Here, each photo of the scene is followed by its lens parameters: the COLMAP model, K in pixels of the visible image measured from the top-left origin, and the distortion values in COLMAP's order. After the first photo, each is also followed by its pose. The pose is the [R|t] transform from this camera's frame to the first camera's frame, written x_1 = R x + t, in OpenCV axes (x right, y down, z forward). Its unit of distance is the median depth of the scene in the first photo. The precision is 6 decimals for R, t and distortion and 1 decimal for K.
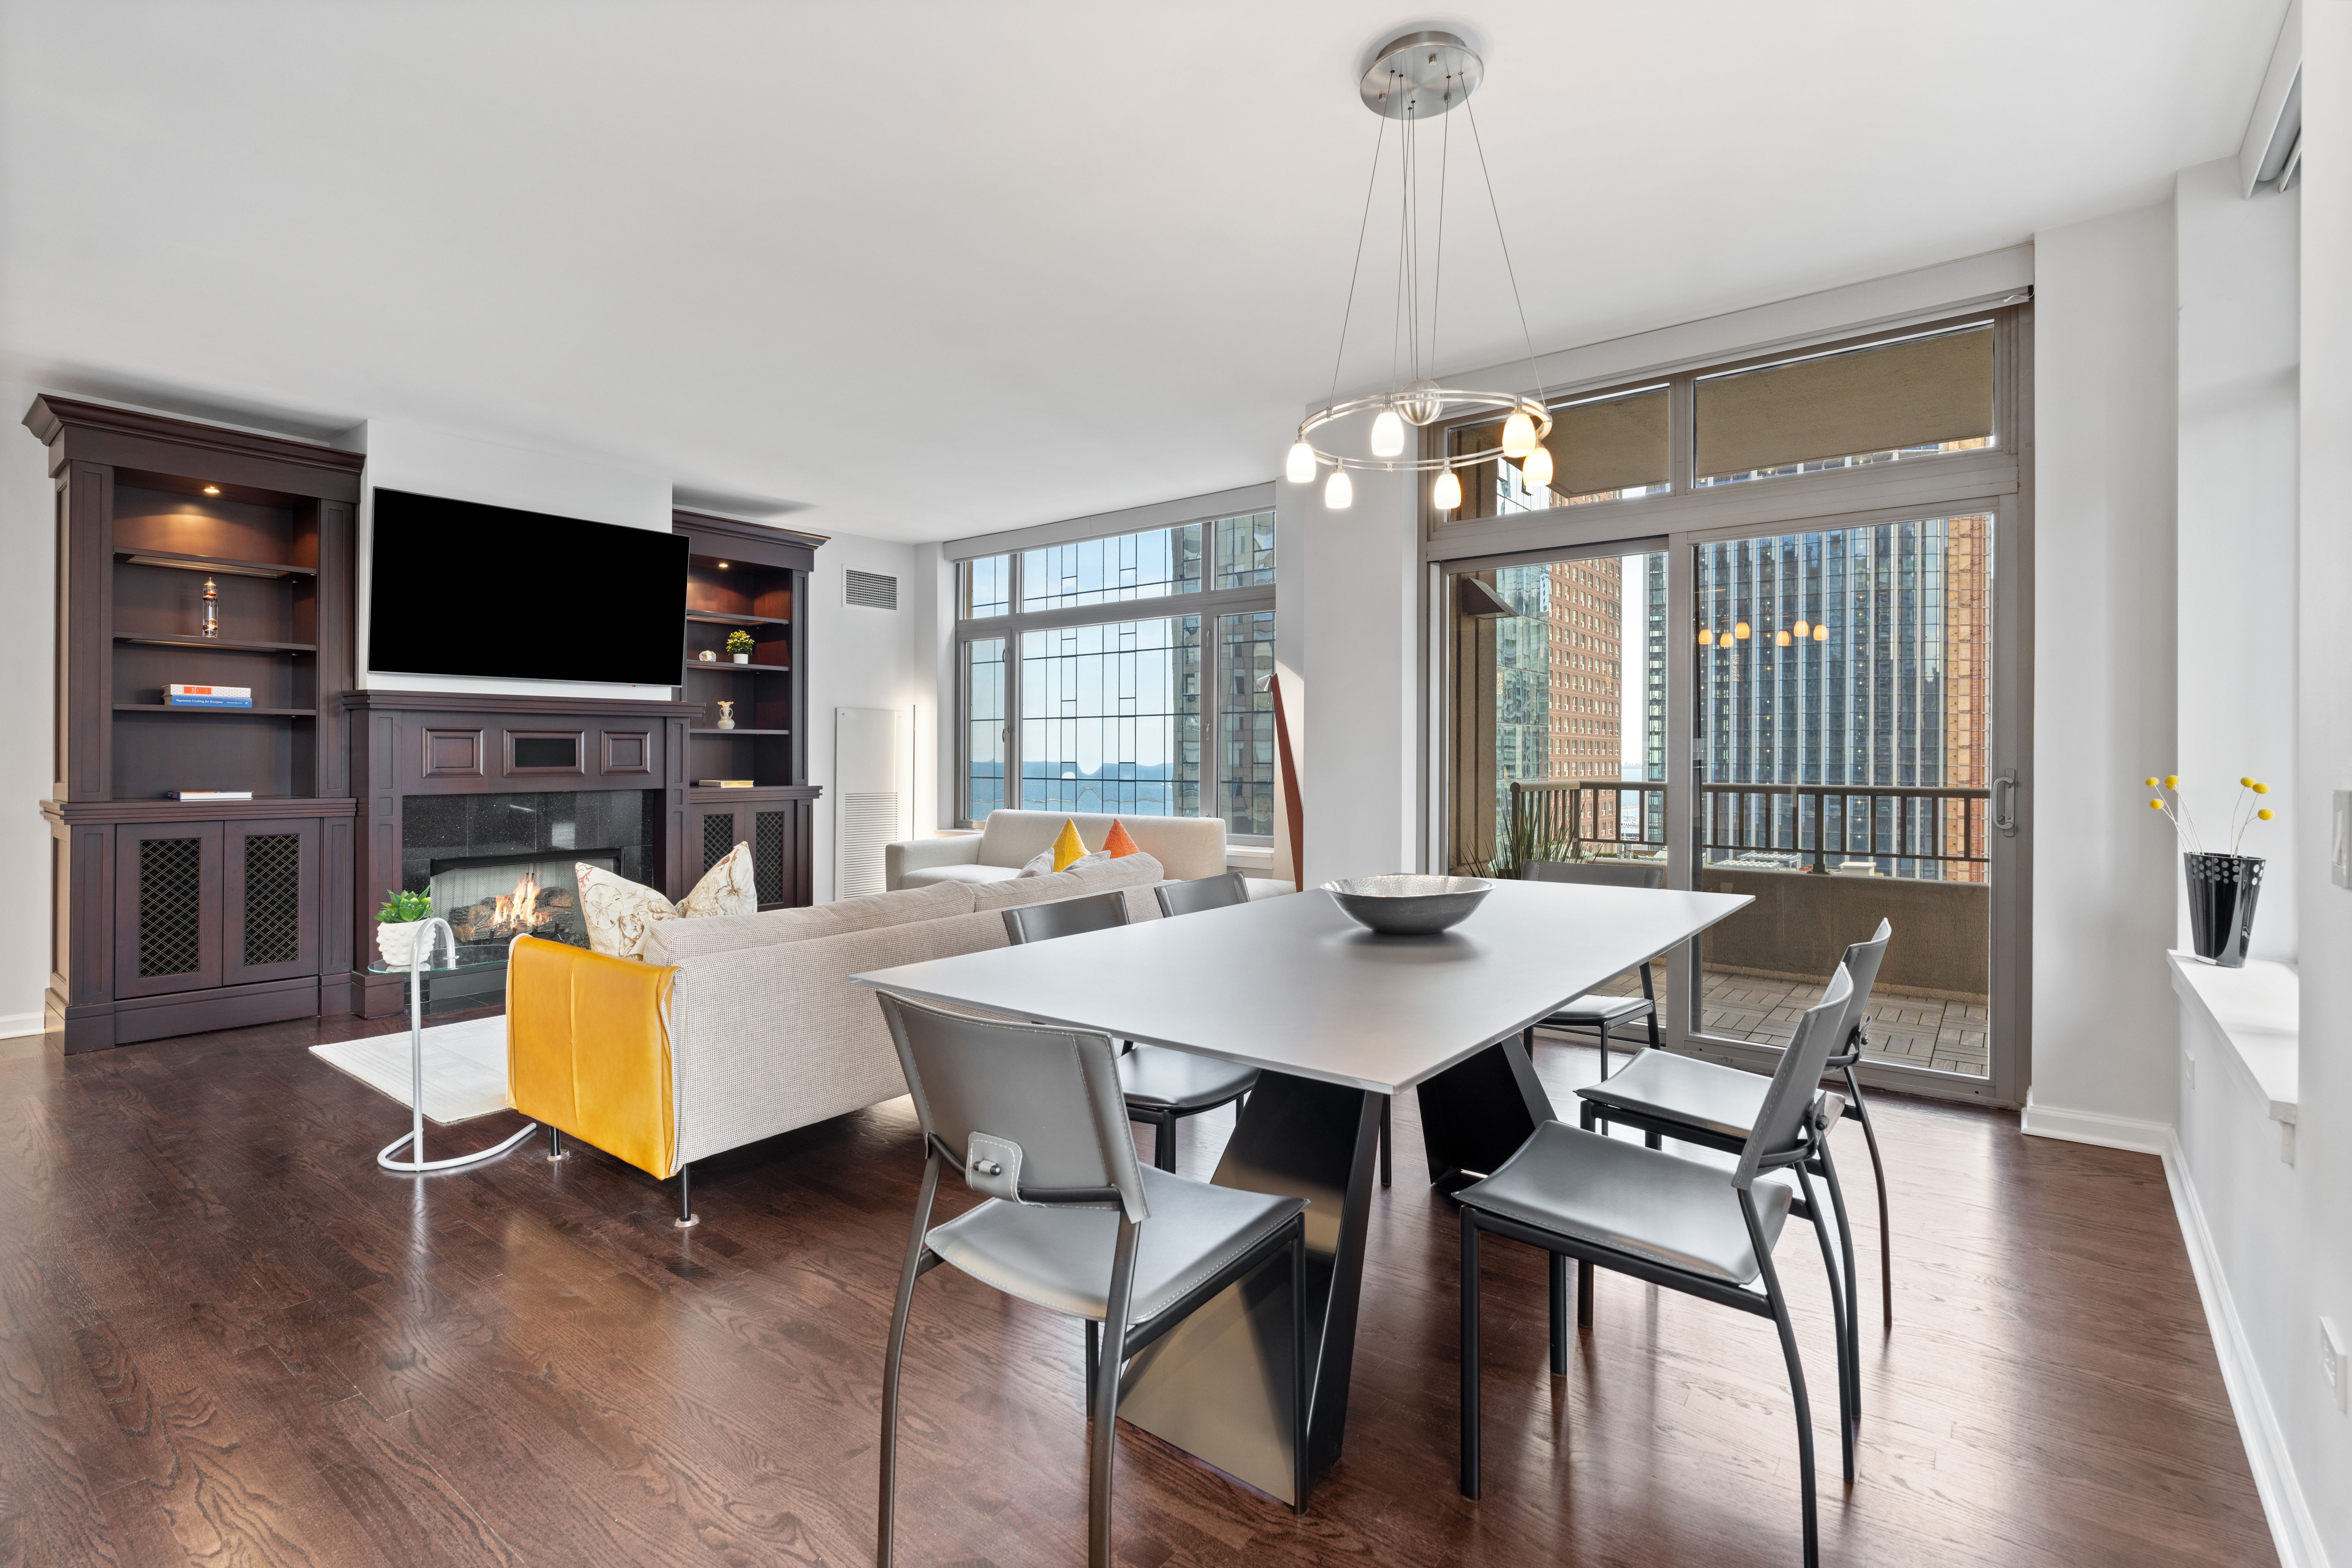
lens RADIAL K [[1071.3, 0, 1170.6], [0, 1071.3, 767.5], [0, 0, 1]] dist [-0.006055, 0.002424]
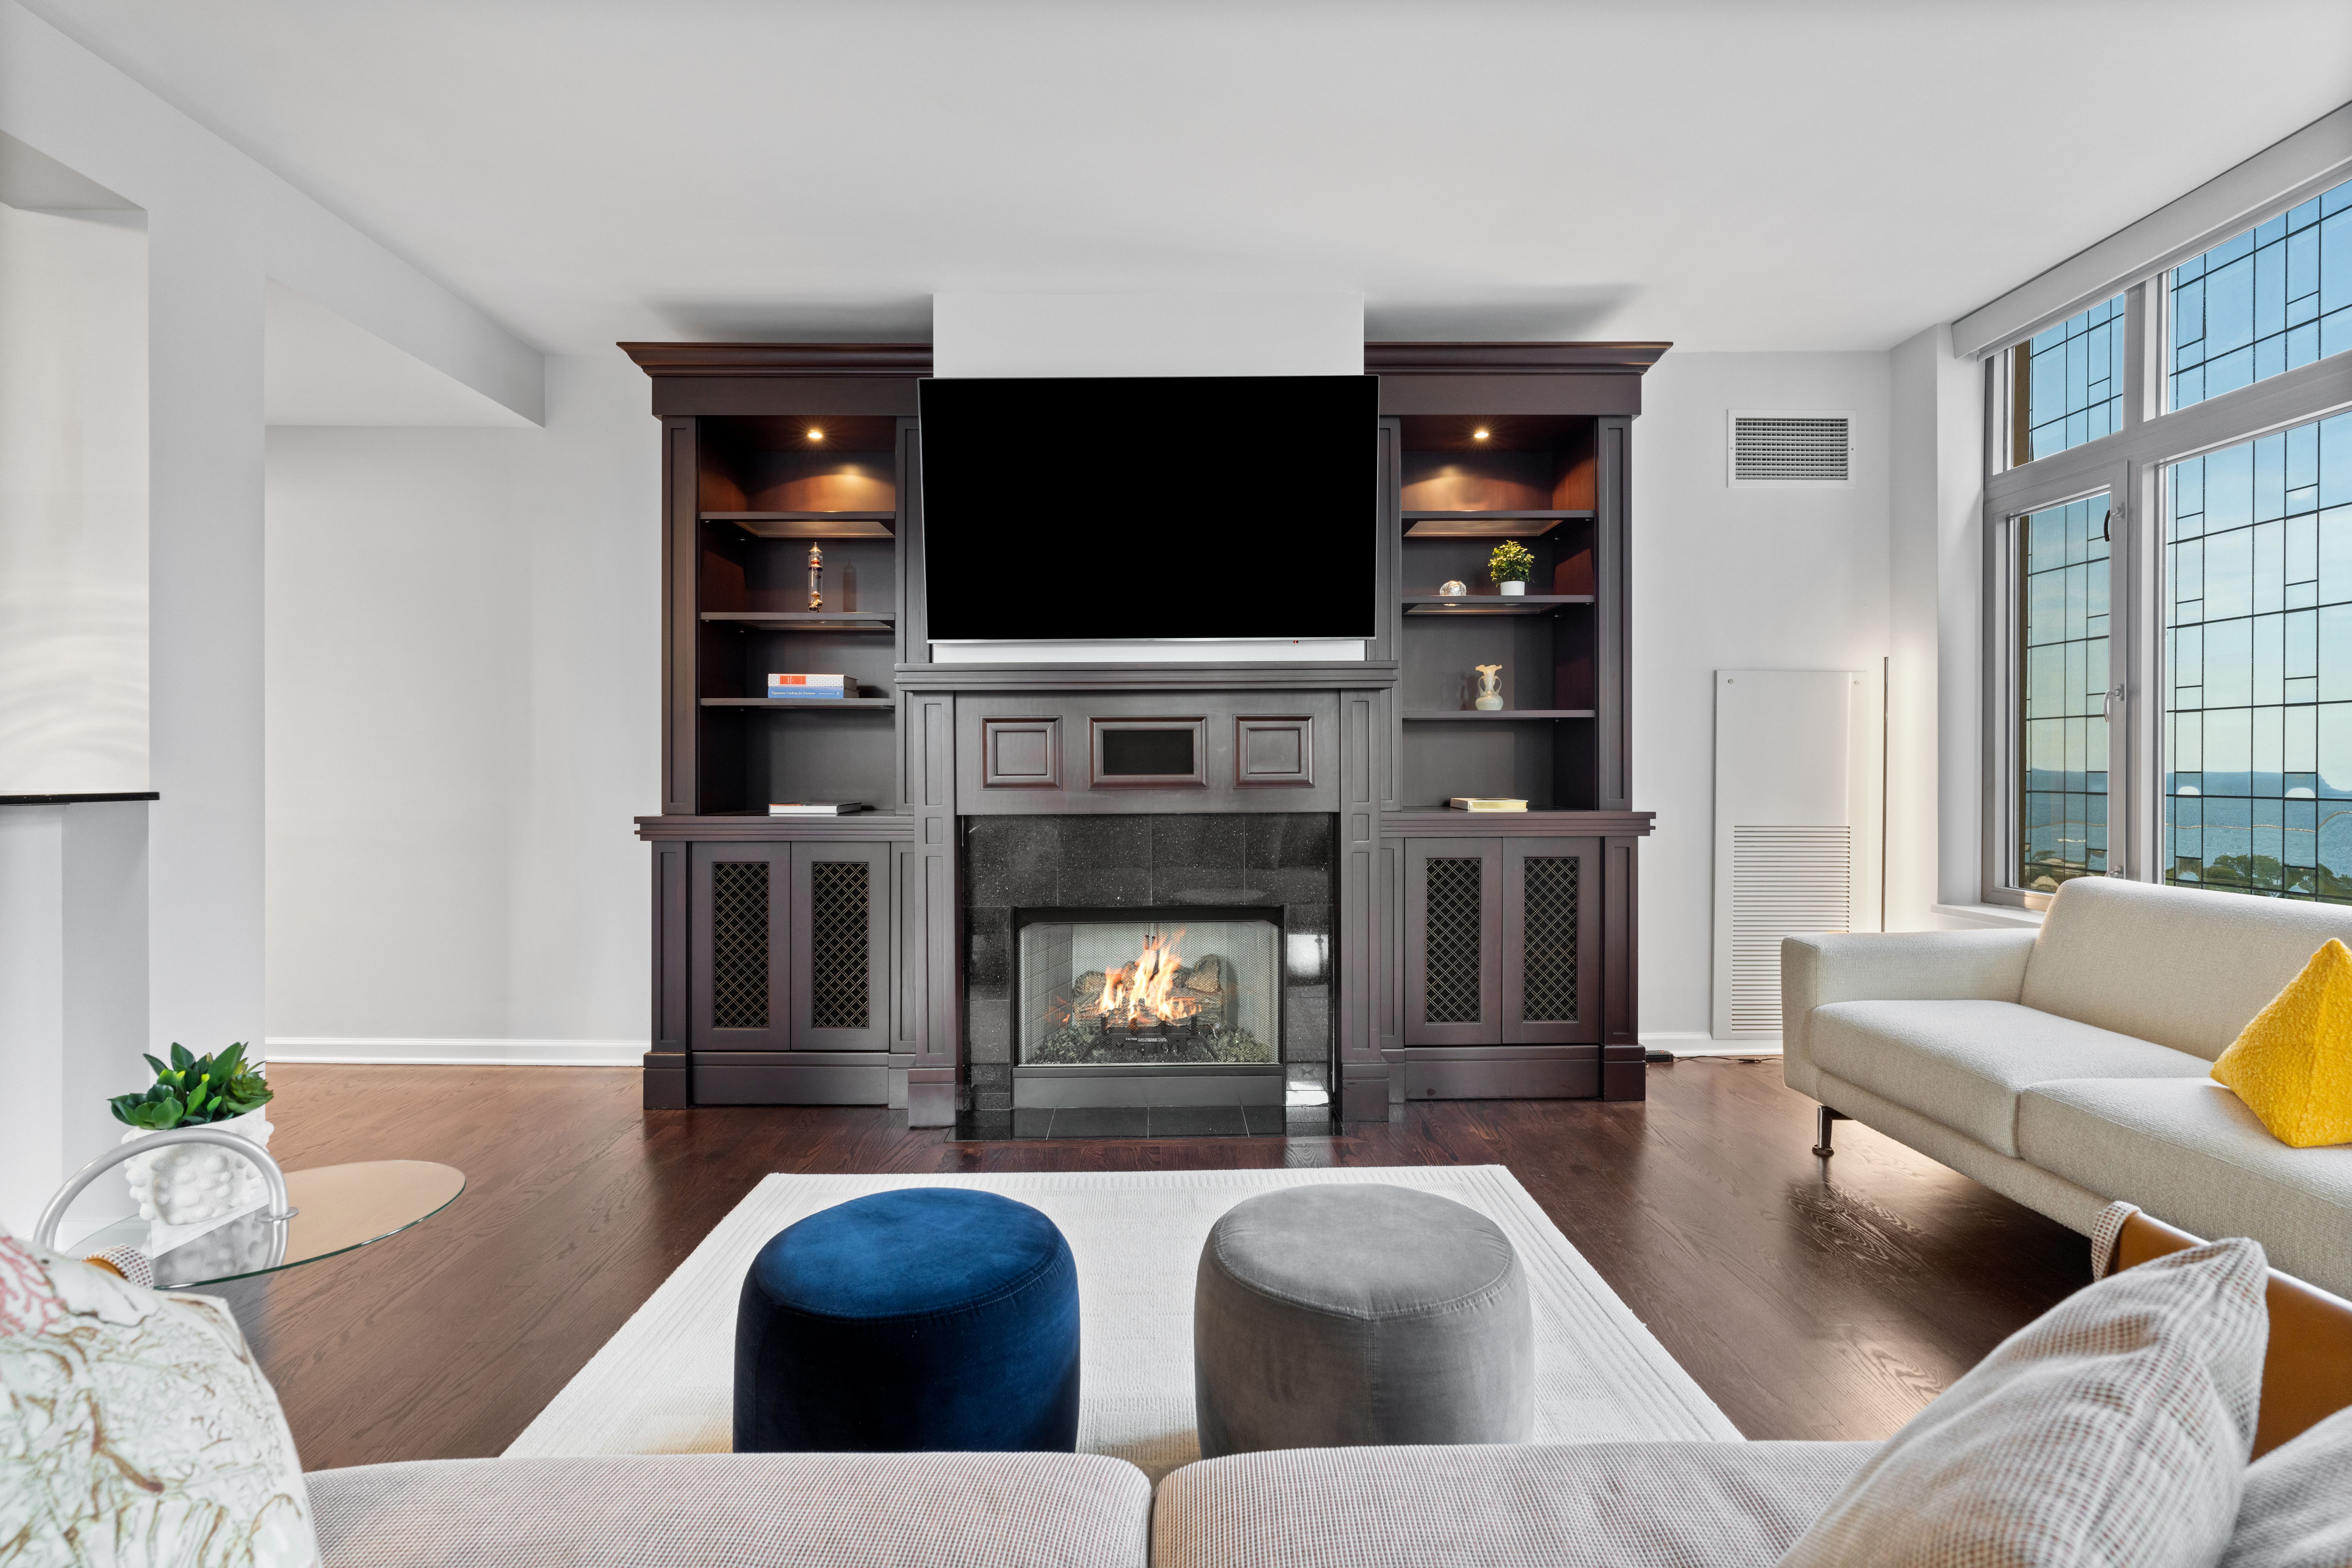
lens RADIAL K [[1071.3, 0, 1187.8], [0, 1071.3, 770.8], [0, 0, 1]] dist [-0.006055, 0.002424]
pose [[0.621627, -0.002622, -0.783309, -0.076081], [-0.003429, 0.999976, -0.006068, 0.001085], [0.783306, 0.006458, 0.621603, 0.682872]]
